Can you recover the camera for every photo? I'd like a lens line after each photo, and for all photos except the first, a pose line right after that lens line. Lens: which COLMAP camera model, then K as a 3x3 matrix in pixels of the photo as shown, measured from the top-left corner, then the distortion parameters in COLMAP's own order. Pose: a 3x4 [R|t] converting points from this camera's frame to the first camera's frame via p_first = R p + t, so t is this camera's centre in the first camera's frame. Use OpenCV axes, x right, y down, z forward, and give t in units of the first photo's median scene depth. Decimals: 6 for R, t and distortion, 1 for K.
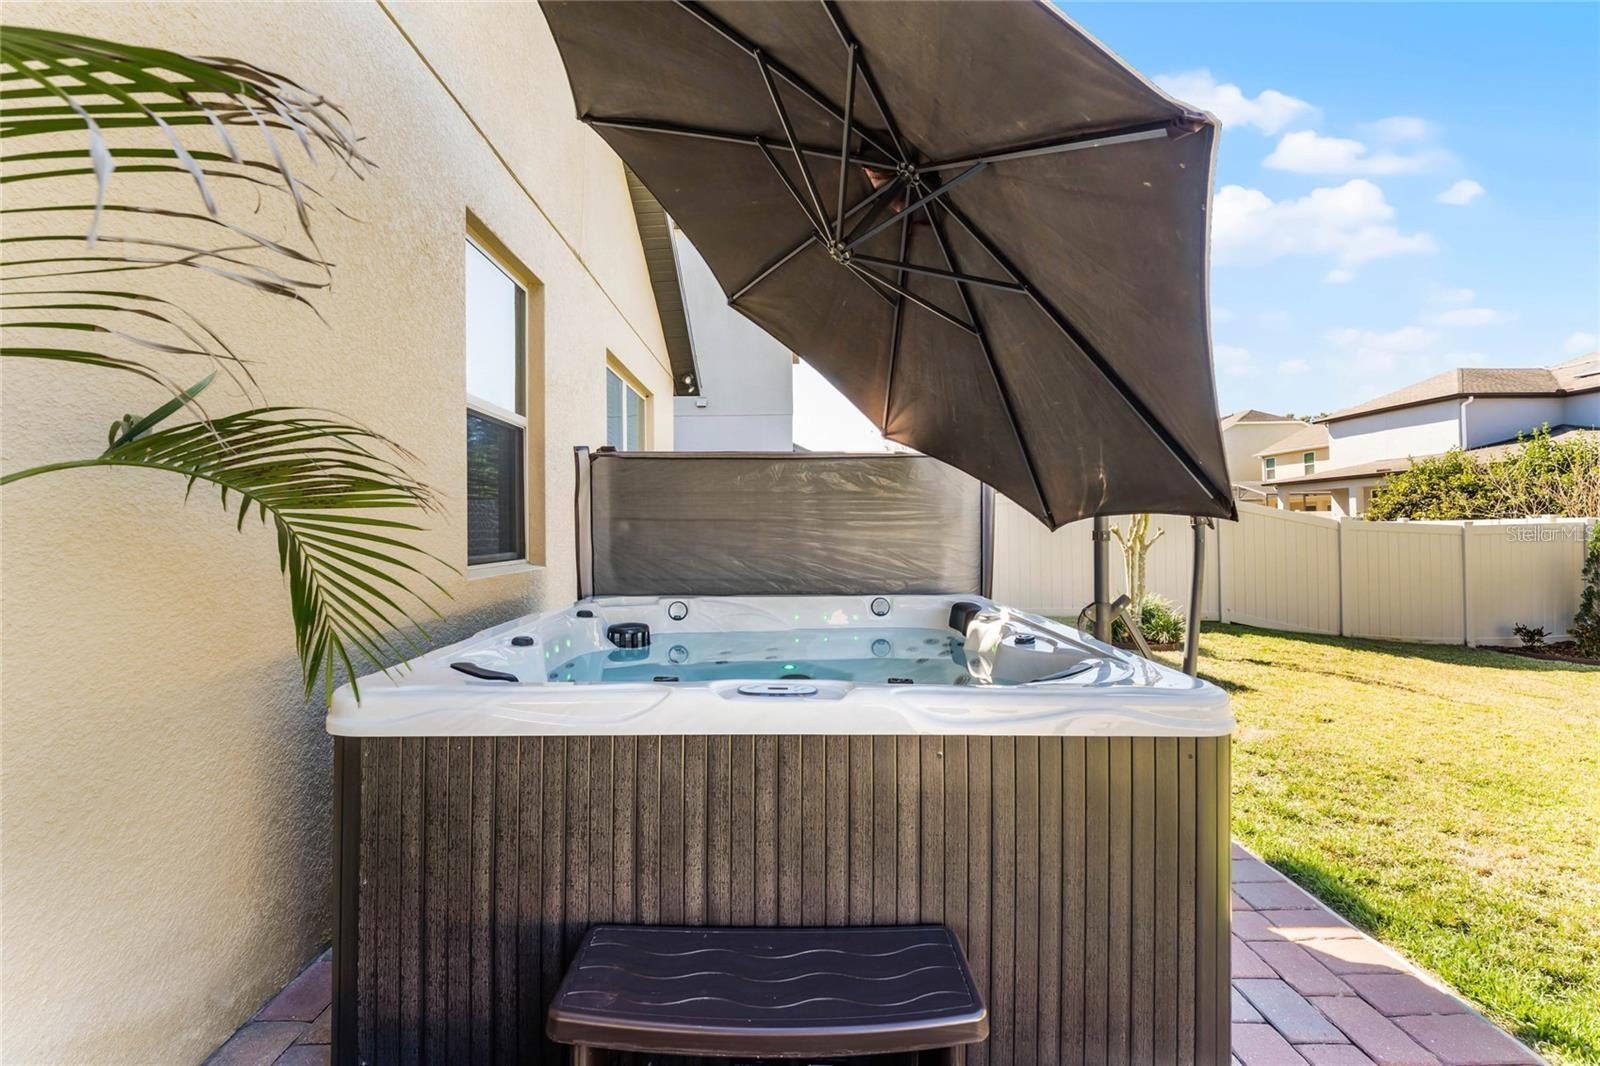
lens RADIAL K [[655.4, 0, 791.7], [0, 655.4, 534.7], [0, 0, 1]] dist [-0.005713, 0.000112]
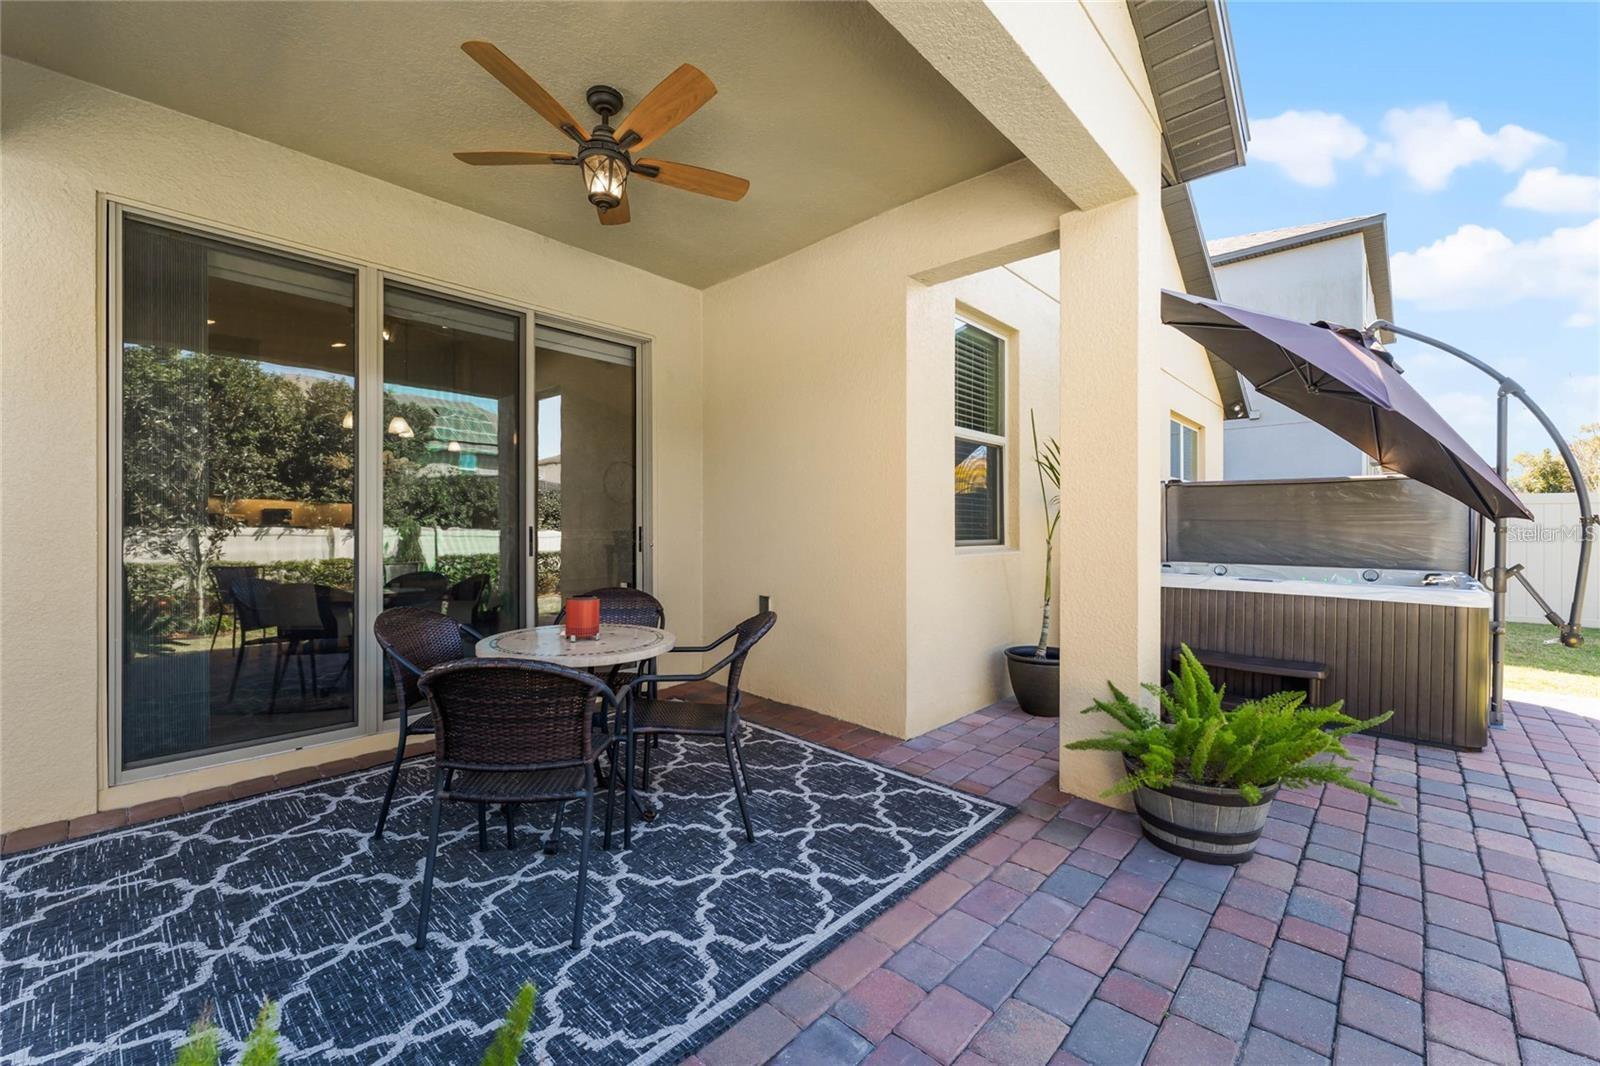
lens RADIAL K [[639.7, 0, 803.4], [0, 639.7, 509.5], [0, 0, 1]] dist [0.001966, 0.000208]
pose [[0.719784, -0.011526, -0.694102, 0.213593], [-0.020541, 0.999071, -0.037892, 0.035711], [0.693894, 0.041532, 0.718879, -1.016146]]
